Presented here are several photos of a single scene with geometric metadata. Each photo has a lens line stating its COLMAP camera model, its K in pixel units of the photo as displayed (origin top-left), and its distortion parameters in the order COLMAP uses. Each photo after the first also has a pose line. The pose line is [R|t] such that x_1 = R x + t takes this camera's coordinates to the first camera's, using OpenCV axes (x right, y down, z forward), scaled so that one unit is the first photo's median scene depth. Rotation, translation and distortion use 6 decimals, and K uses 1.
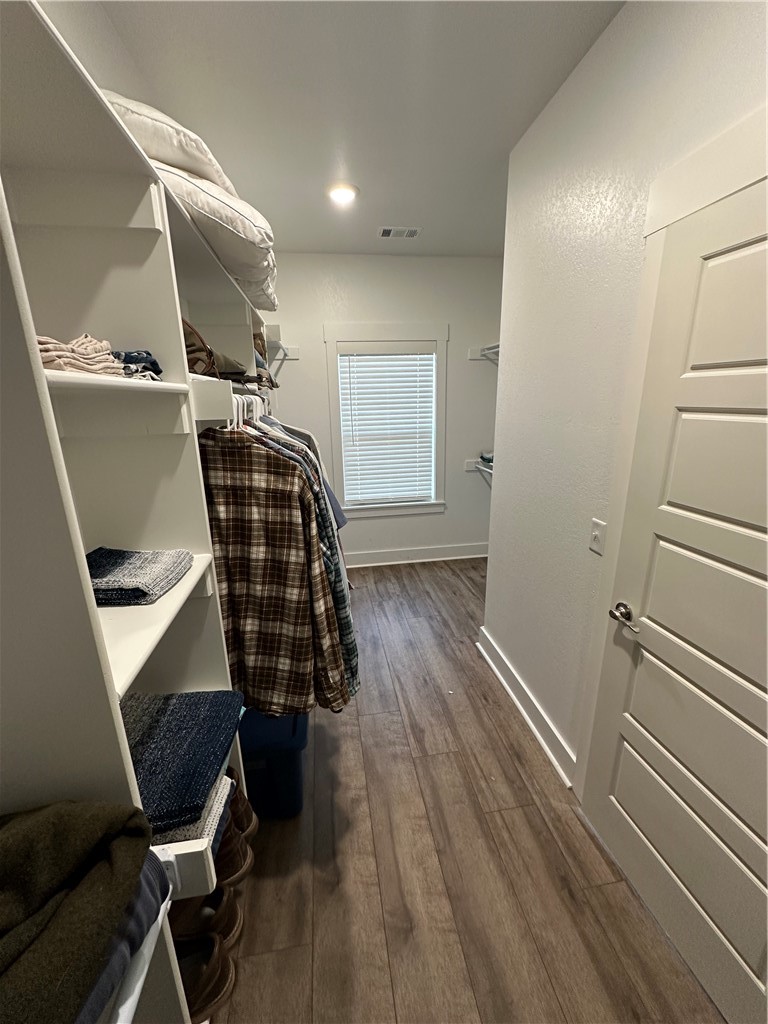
lens RADIAL K [[412.2, 0, 382.8], [0, 412.2, 511.7], [0, 0, 1]] dist [-0.001056, 0.000036]
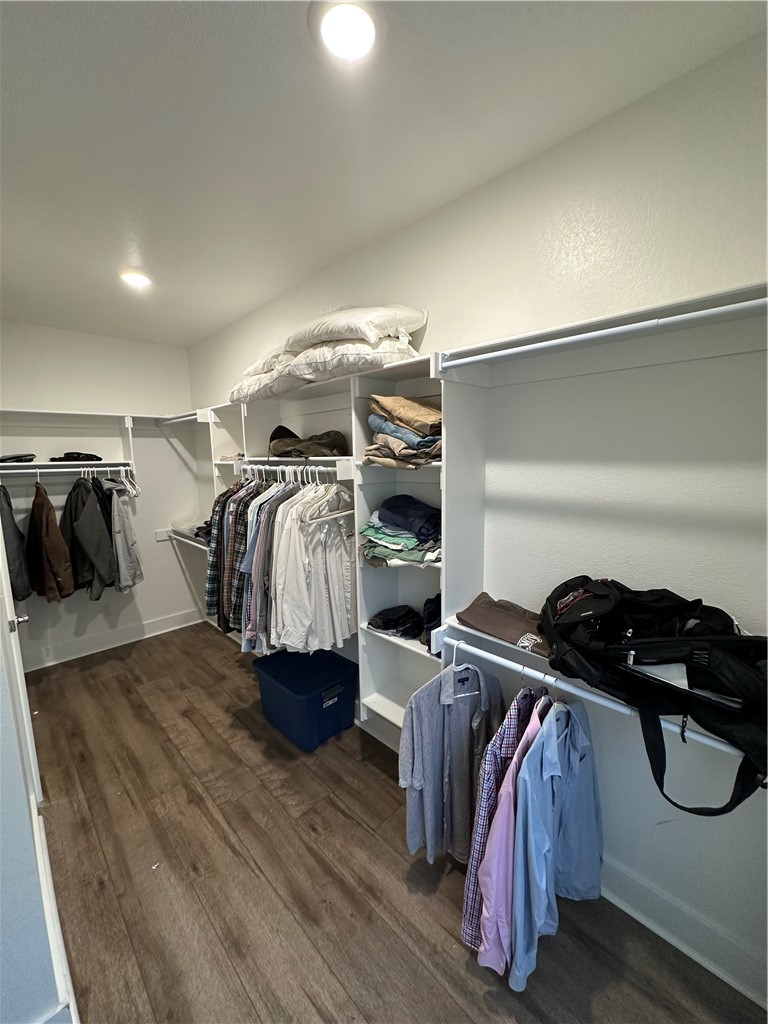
lens RADIAL K [[412.2, 0, 383.8], [0, 412.2, 510.8], [0, 0, 1]] dist [-0.001056, 0.000036]
pose [[-0.811167, 0.111269, -0.574132, 0.219536], [-0.128964, 0.923530, 0.361192, -0.555658], [0.570418, 0.367030, -0.734787, 1.830813]]
